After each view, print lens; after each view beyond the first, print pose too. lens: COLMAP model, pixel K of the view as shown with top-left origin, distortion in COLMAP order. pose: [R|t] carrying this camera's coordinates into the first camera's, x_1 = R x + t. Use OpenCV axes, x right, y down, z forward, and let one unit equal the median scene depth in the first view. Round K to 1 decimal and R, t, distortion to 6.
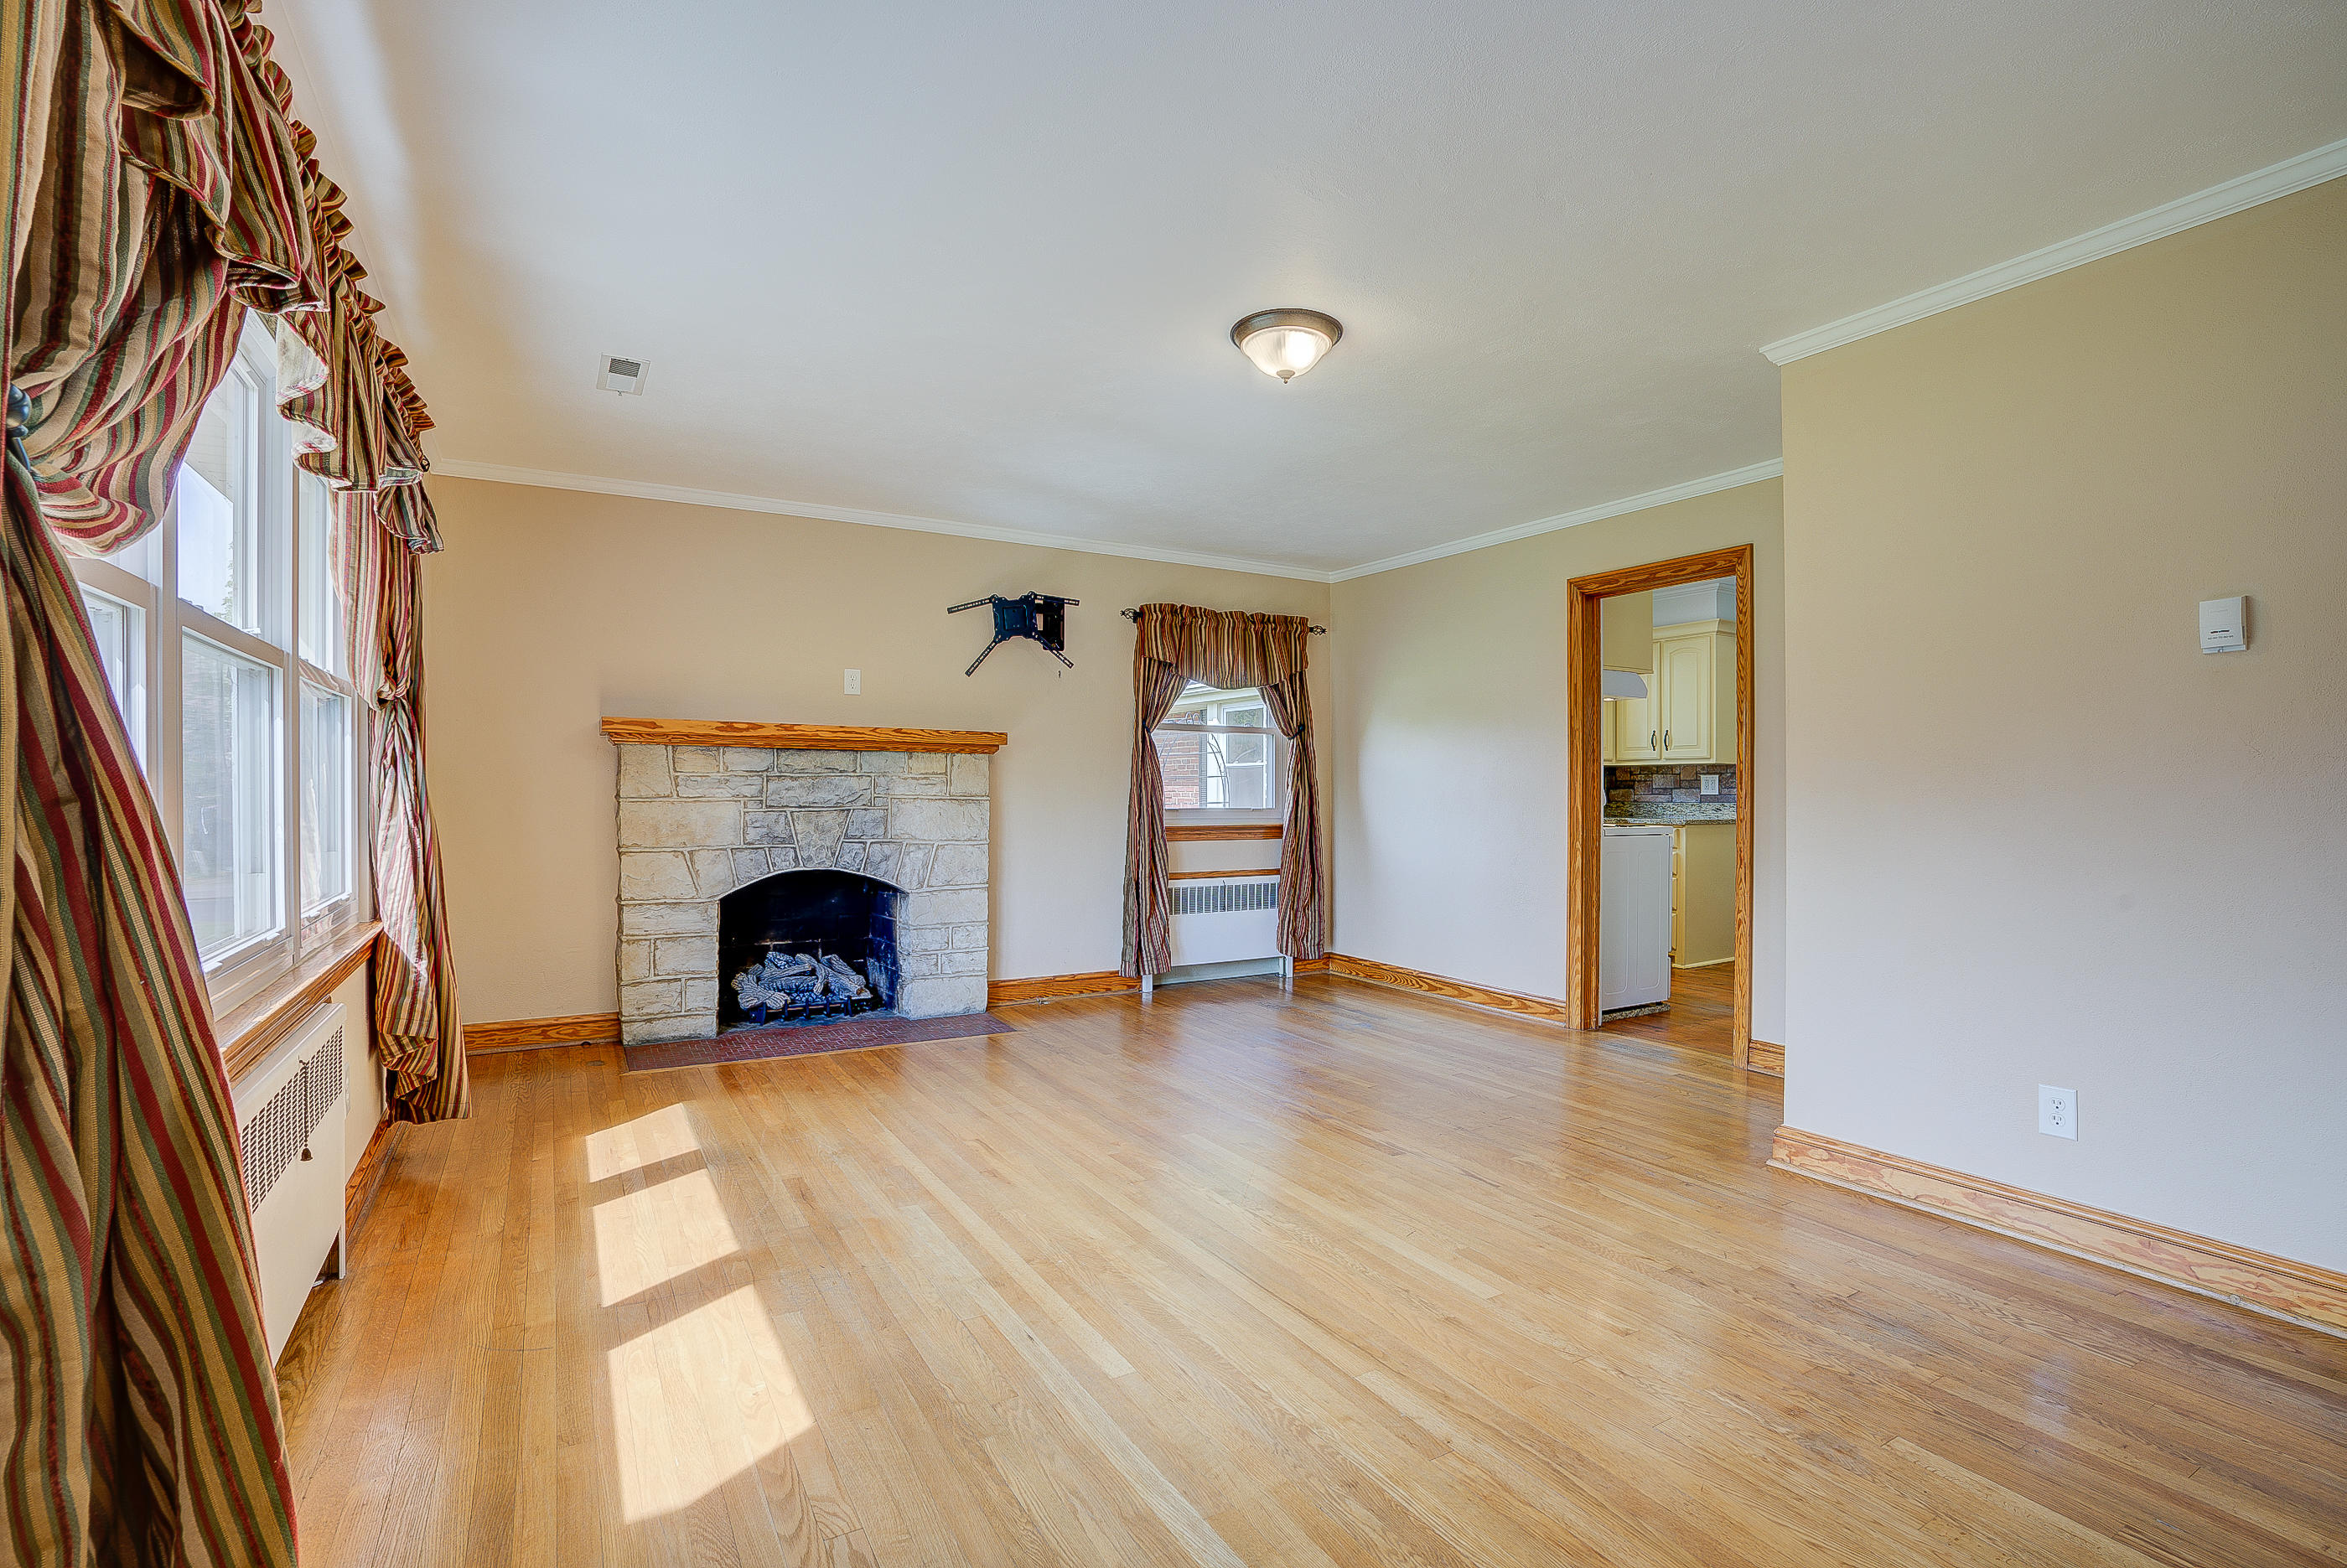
lens RADIAL K [[1081.5, 0, 1166.0], [0, 1081.5, 803.9], [0, 0, 1]] dist [-0.064848, 0.020094]
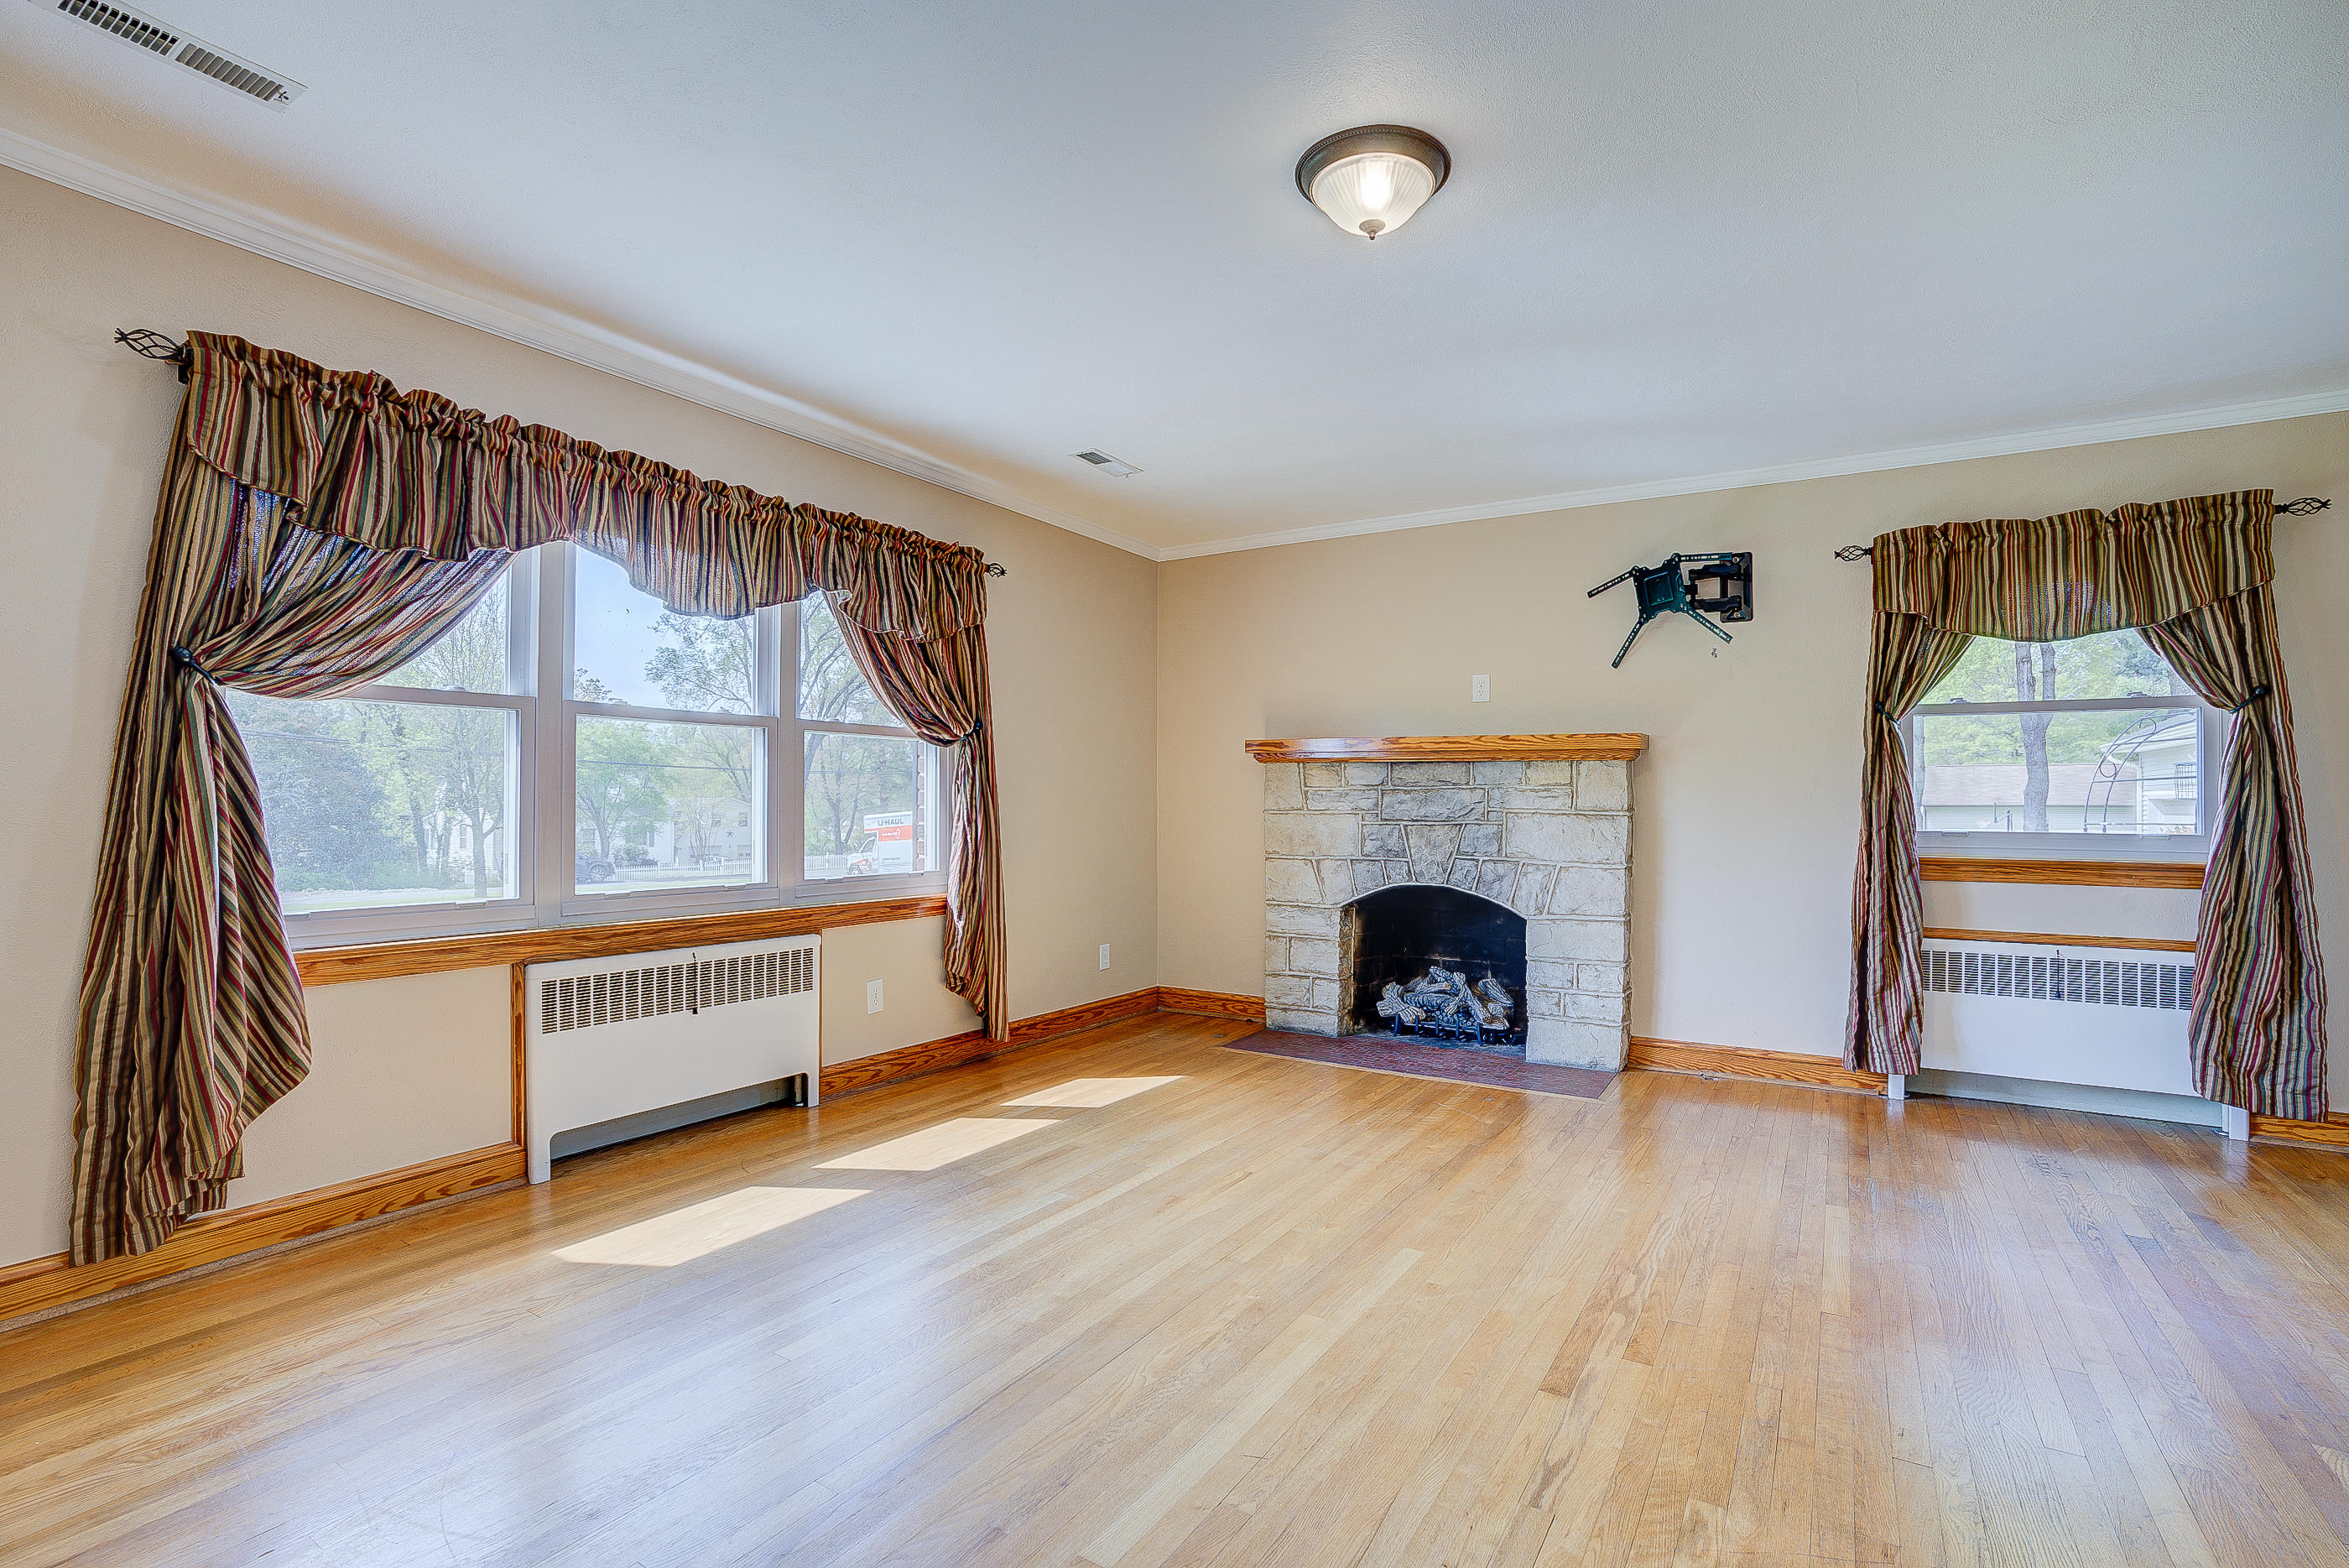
lens RADIAL K [[1082.5, 0, 1167.6], [0, 1082.5, 785.8], [0, 0, 1]] dist [-0.064848, 0.020094]
pose [[0.457776, -0.014967, -0.888942, 0.411457], [-0.013364, 0.999629, -0.023712, -0.002392], [0.888967, 0.022735, 0.457406, 0.322812]]
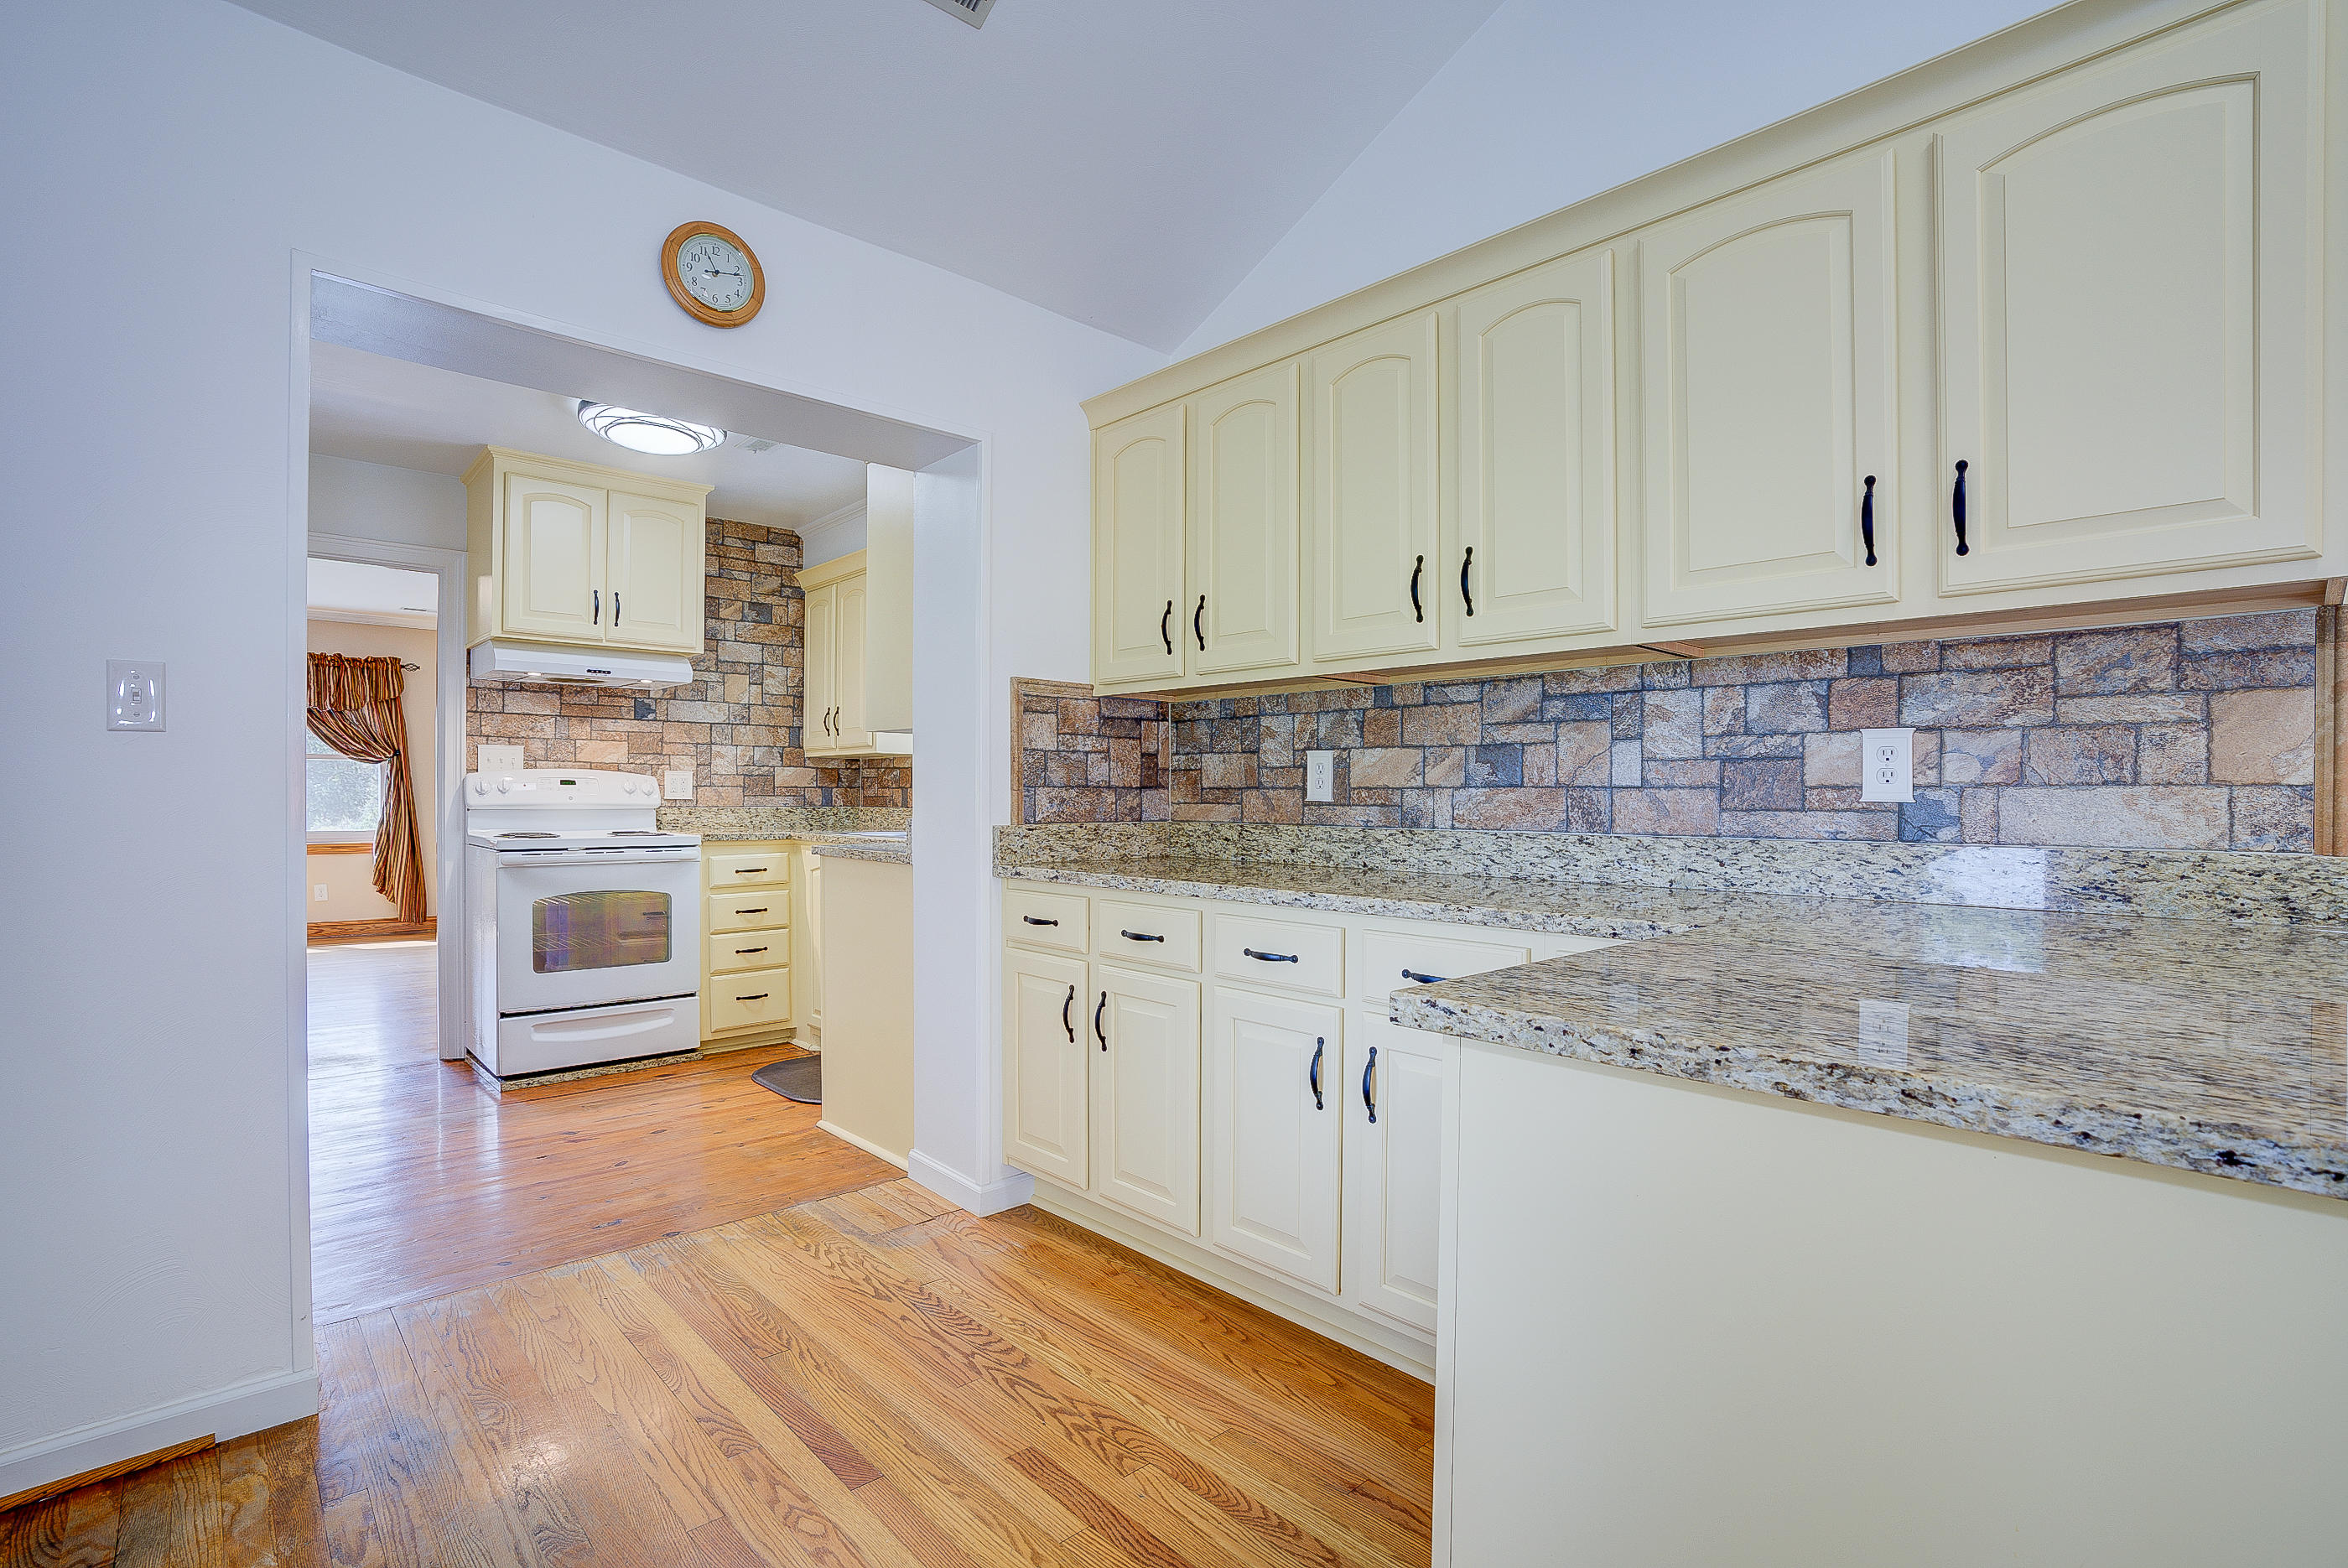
lens RADIAL K [[1082.0, 0, 1159.6], [0, 1082.0, 796.3], [0, 0, 1]] dist [-0.064848, 0.020094]
pose [[0.186752, -0.001076, -0.982407, 1.322766], [-0.013561, 0.999901, -0.003673, -0.013193], [0.982314, 0.014008, 0.186718, 1.404819]]
